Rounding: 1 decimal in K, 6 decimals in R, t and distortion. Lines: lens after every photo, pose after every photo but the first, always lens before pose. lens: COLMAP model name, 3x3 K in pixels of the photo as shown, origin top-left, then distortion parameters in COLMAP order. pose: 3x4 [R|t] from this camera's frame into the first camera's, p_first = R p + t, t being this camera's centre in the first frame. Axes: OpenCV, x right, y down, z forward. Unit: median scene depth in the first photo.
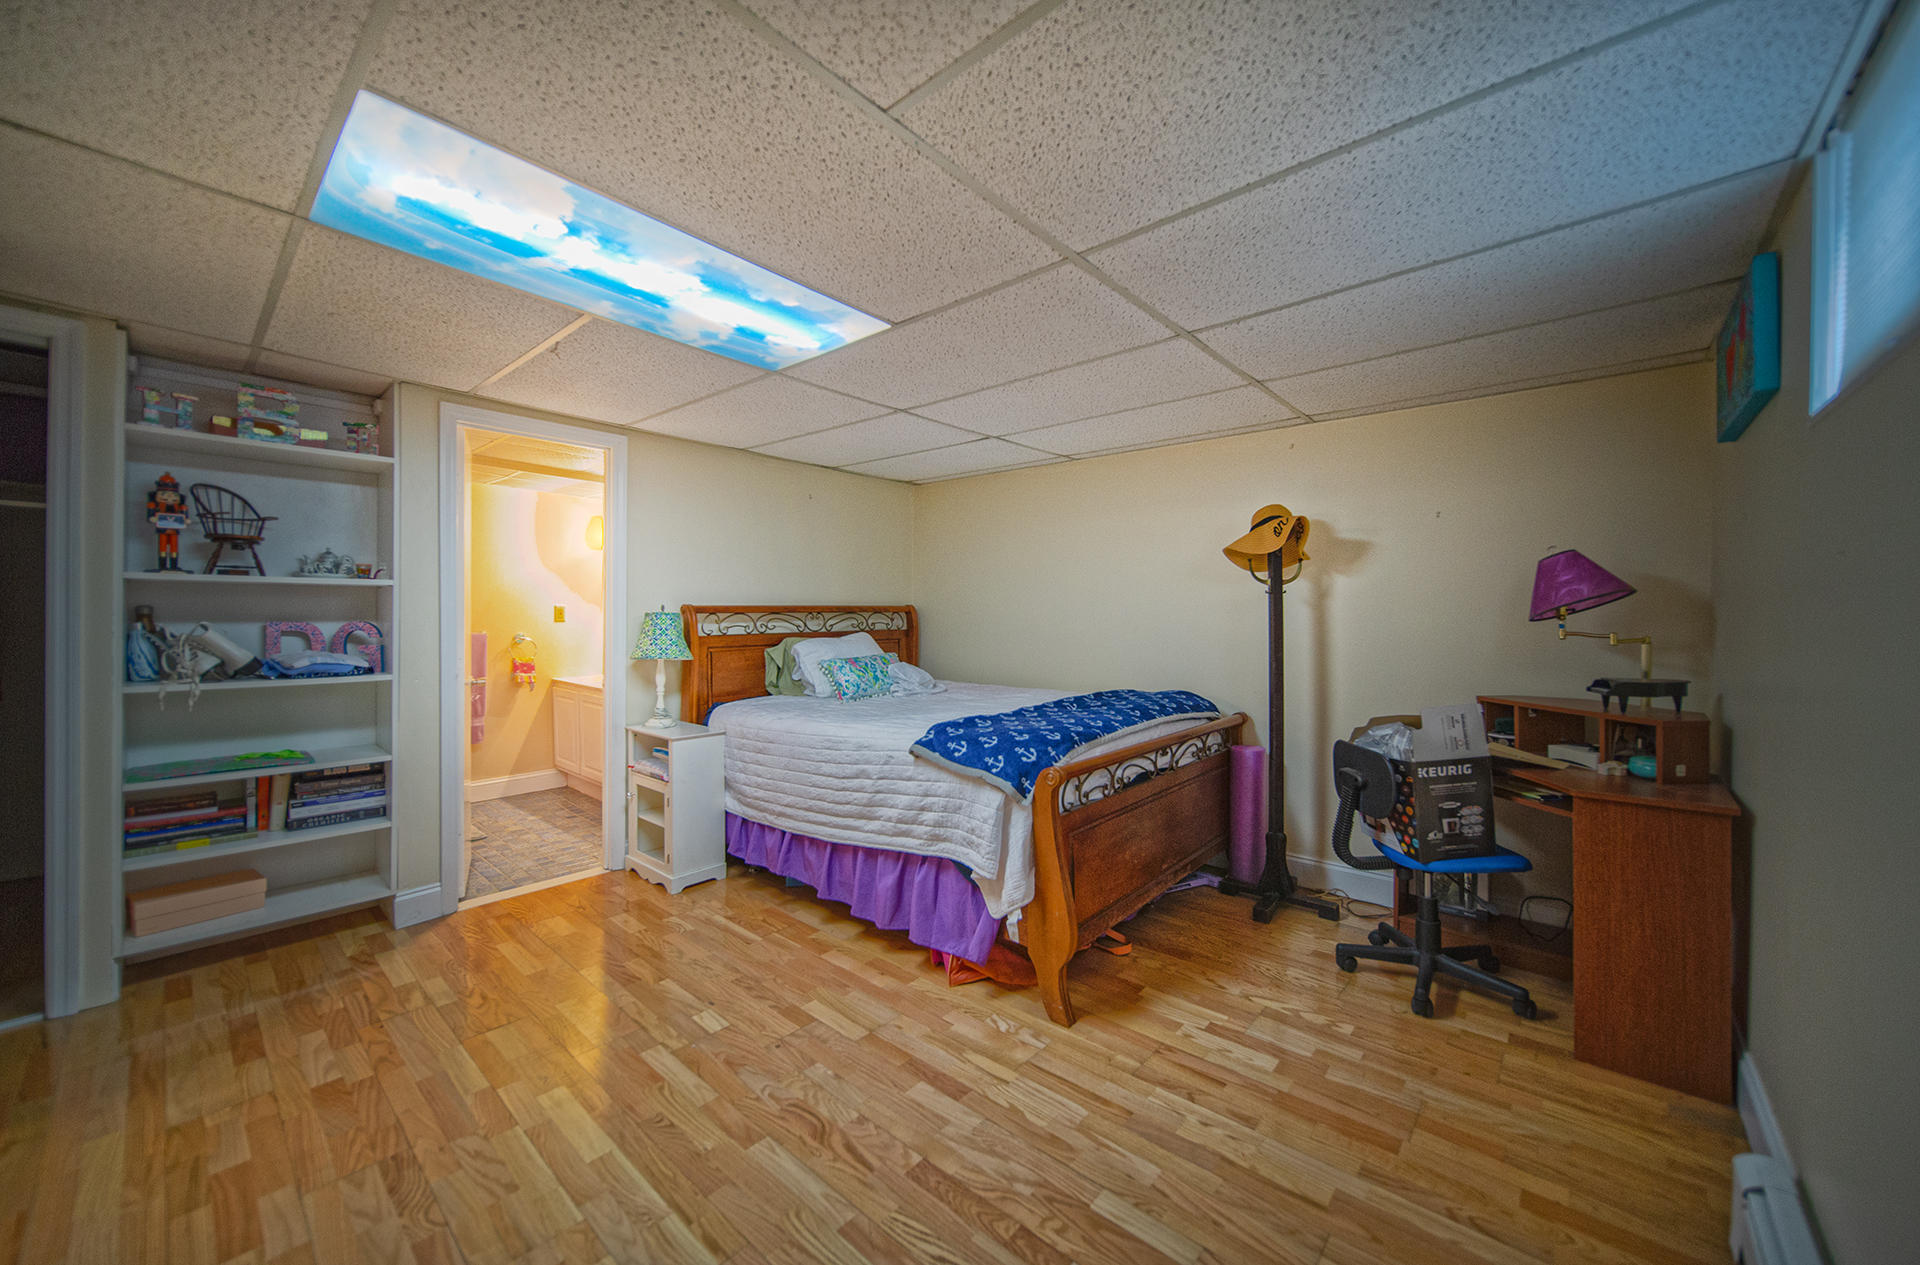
lens RADIAL K [[709.2, 0, 962.4], [0, 709.2, 623.6], [0, 0, 1]] dist [-0.001050, 0.000091]
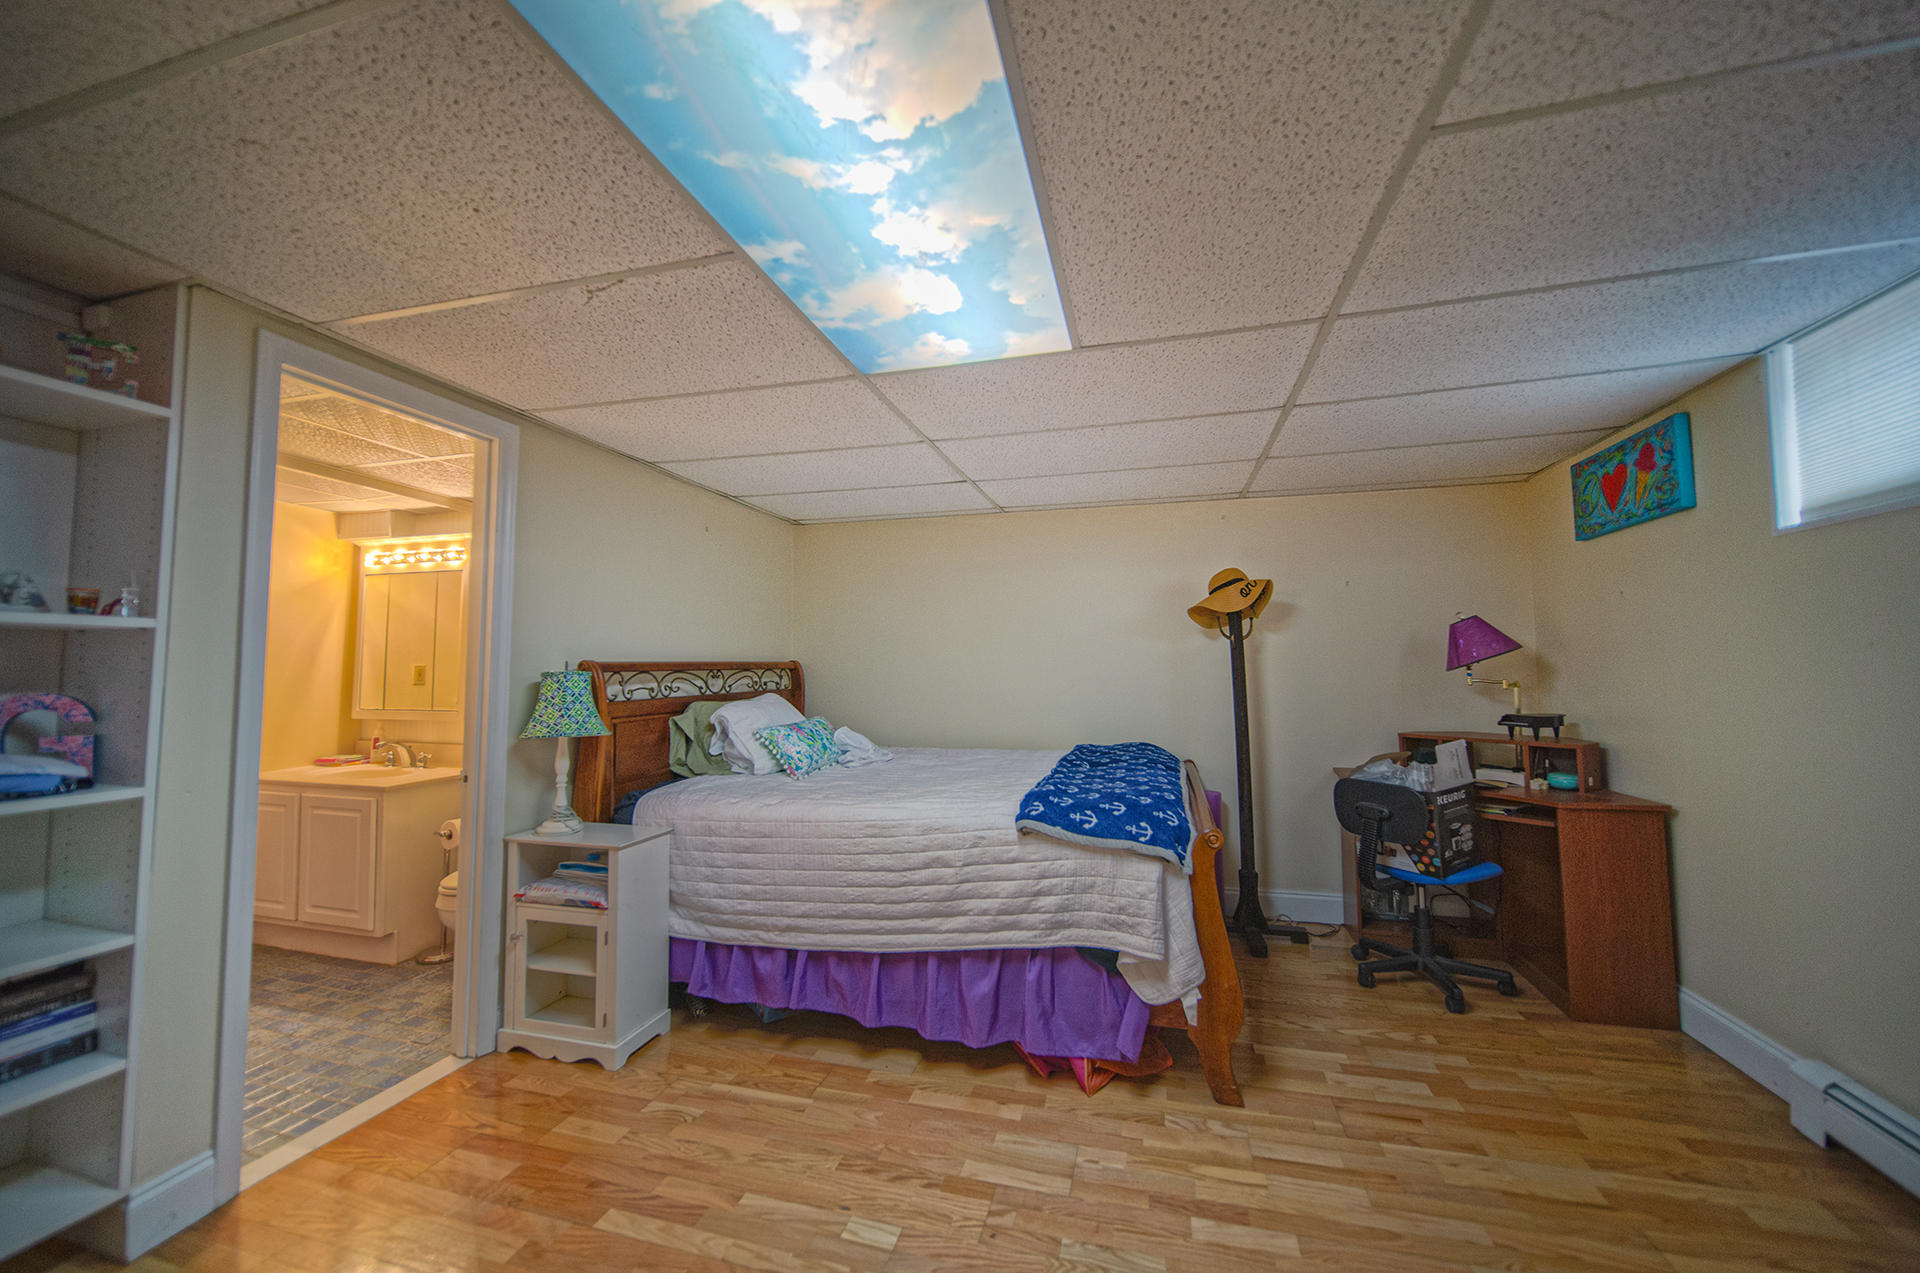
lens RADIAL K [[715.7, 0, 963.3], [0, 715.7, 631.8], [0, 0, 1]] dist [-0.000391, -0.000993]
pose [[0.900608, 0.014118, 0.434402, -0.470649], [0.014679, 0.997914, -0.062865, -0.005387], [-0.434384, 0.062993, 0.898522, 0.205991]]
